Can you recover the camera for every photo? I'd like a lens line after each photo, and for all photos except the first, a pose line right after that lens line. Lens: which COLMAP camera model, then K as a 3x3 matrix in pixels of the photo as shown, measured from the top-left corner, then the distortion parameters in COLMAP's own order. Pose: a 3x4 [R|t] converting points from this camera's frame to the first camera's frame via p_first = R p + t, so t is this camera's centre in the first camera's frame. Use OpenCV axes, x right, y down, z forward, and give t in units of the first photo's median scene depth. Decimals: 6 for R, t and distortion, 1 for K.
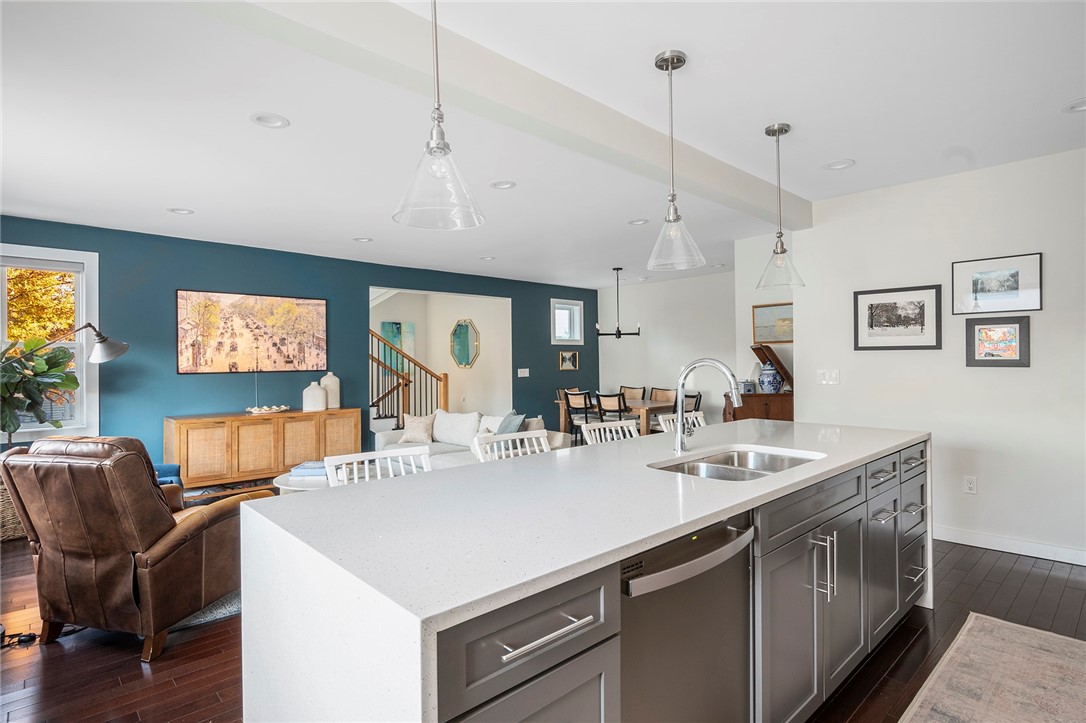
lens RADIAL K [[549.8, 0, 546.1], [0, 549.8, 359.7], [0, 0, 1]] dist [0.003736, -0.000465]
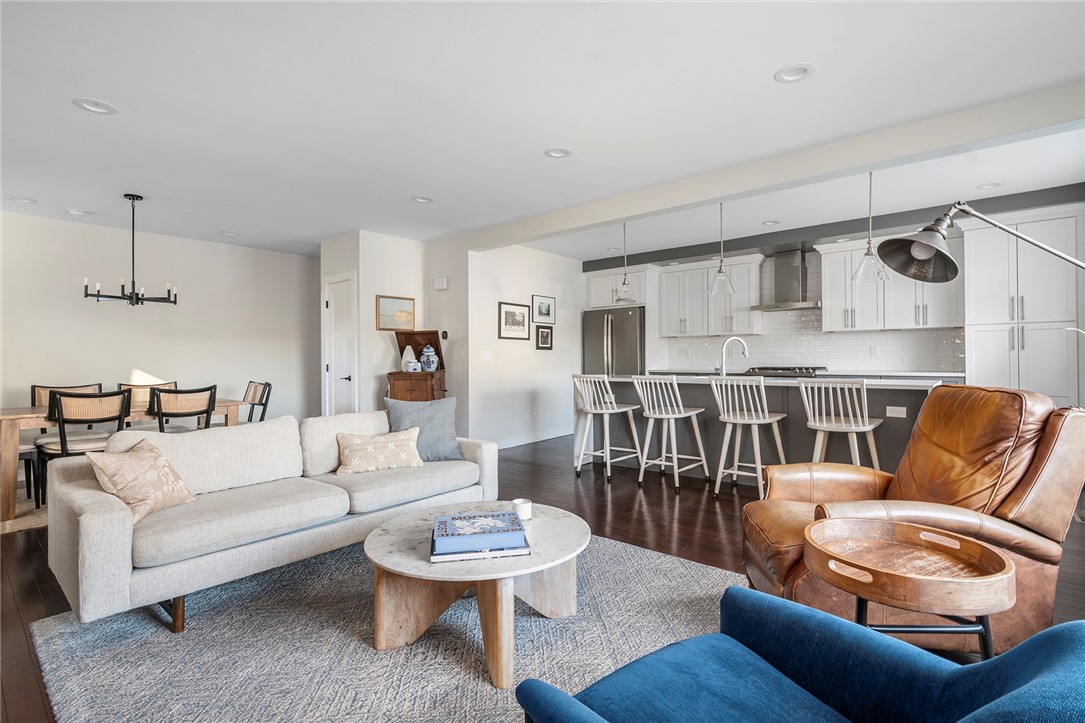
lens RADIAL K [[511.6, 0, 551.4], [0, 511.6, 356.1], [0, 0, 1]] dist [-0.001916, -0.000682]
pose [[-0.130346, 0.017810, 0.991309, -0.688321], [0.005686, 0.999836, -0.017215, 0.044184], [-0.991452, 0.003393, -0.130426, 0.791447]]
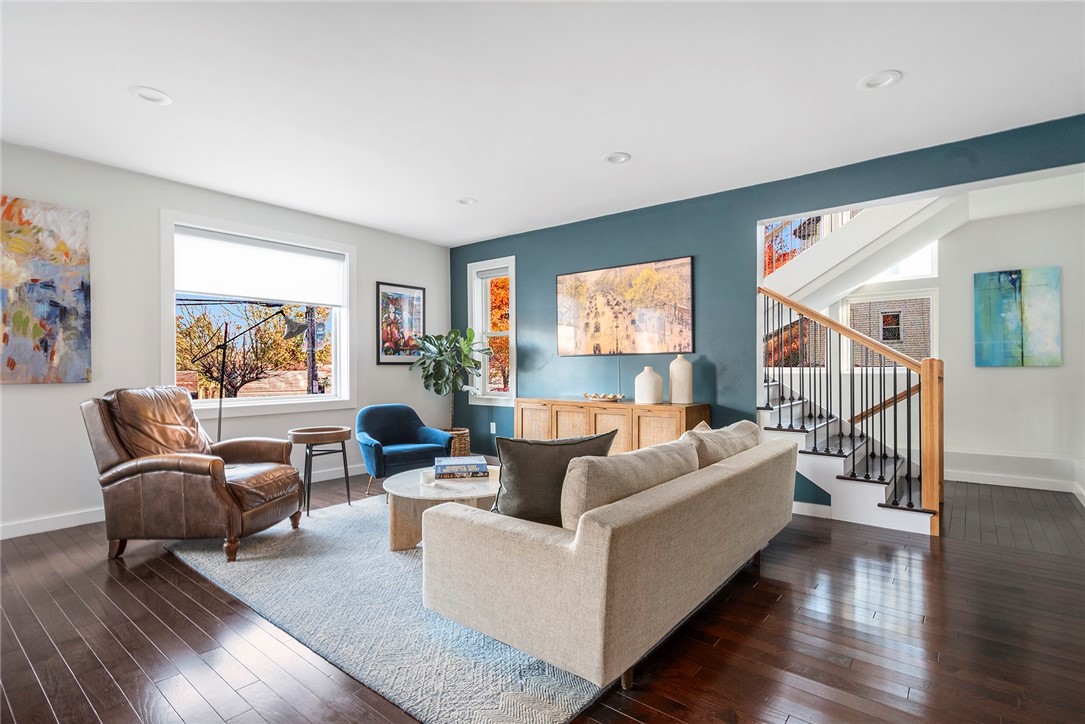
lens RADIAL K [[527.1, 0, 558.9], [0, 527.1, 366.0], [0, 0, 1]] dist [0.000013, -0.000239]
pose [[0.157585, 0.008576, -0.987468, 0.305968], [0.006082, 0.999935, 0.009655, 0.033724], [0.987487, -0.007527, 0.157523, 0.812426]]
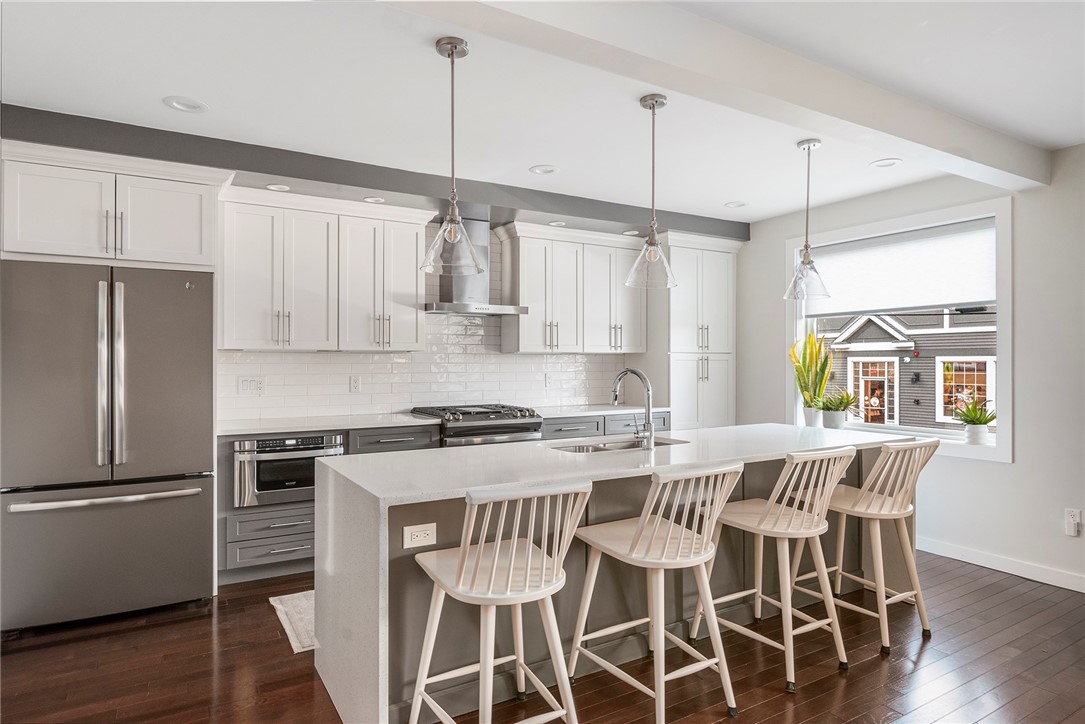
lens RADIAL K [[631.6, 0, 548.0], [0, 631.6, 363.7], [0, 0, 1]] dist [-0.000798, 0.000248]
pose [[-0.979570, 0.011028, 0.200800, 0.076547], [0.010757, 0.999939, -0.002442, -0.003688], [-0.200815, -0.000232, -0.979629, 0.948448]]
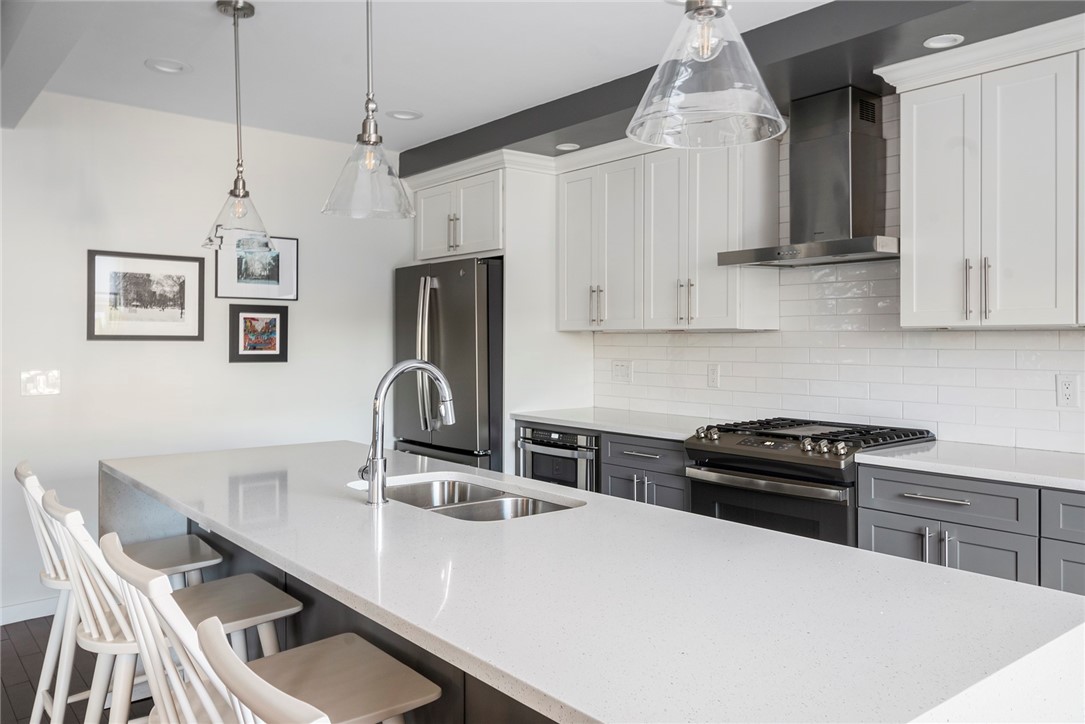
lens RADIAL K [[837.8, 0, 567.2], [0, 837.8, 341.0], [0, 0, 1]] dist [0.002098, -0.000056]
pose [[0.045325, 0.009133, 0.998931, -0.301961], [-0.003653, 0.999953, -0.008977, -0.006862], [-0.998966, -0.003242, 0.045356, 0.298200]]
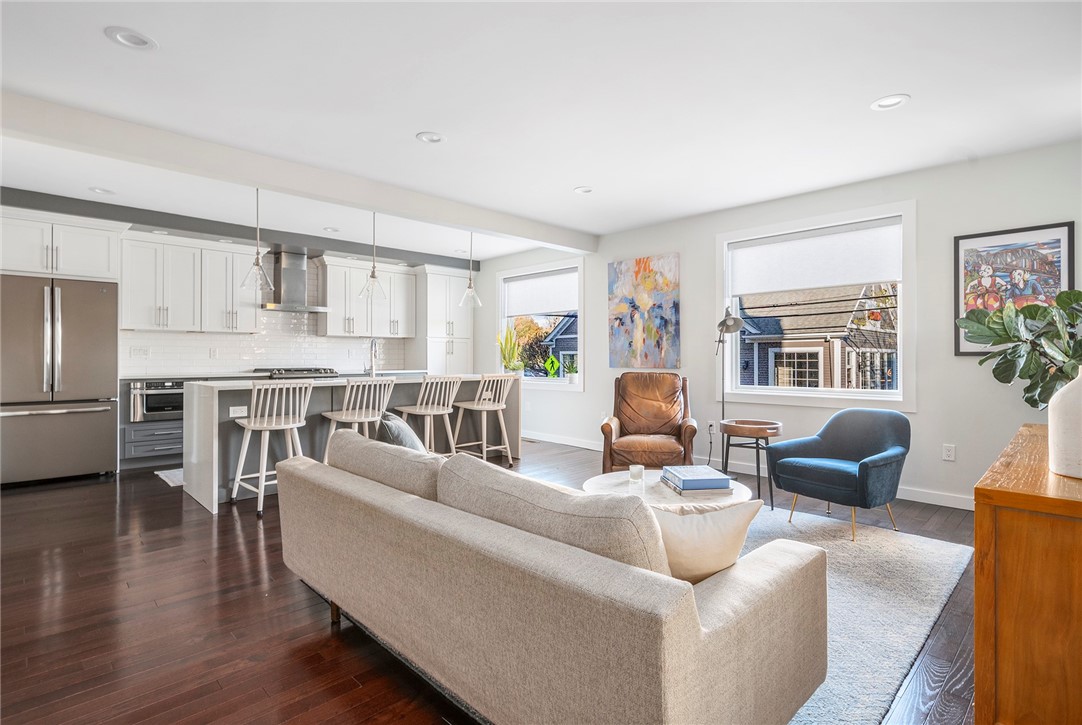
lens RADIAL K [[536.3, 0, 548.0], [0, 536.3, 357.2], [0, 0, 1]] dist [0.001872, -0.000814]
pose [[-0.999378, 0.011117, -0.033480, -0.168443], [0.011273, 0.999926, -0.004480, 0.038554], [0.033427, -0.004855, -0.999429, 1.329805]]
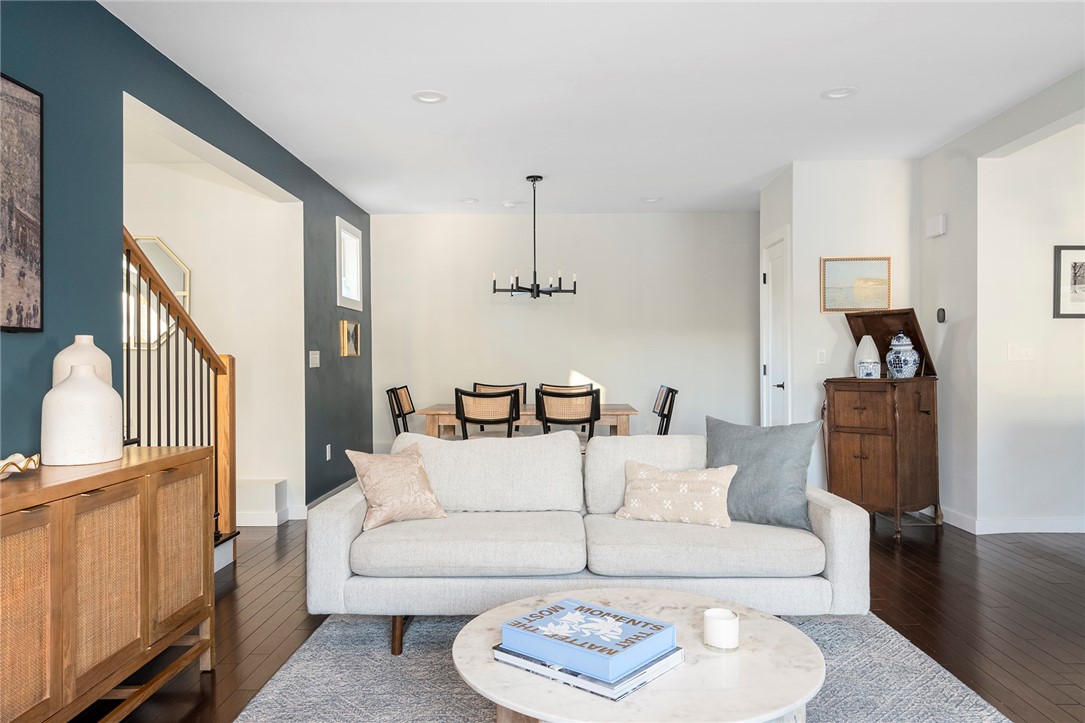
lens RADIAL K [[754.3, 0, 546.3], [0, 754.3, 364.0], [0, 0, 1]] dist [0.006964, -0.000956]
pose [[0.690396, 0.003784, 0.723422, -0.577727], [-0.004684, 0.999989, -0.000761, 0.041807], [-0.723416, -0.002863, 0.690406, 0.586576]]
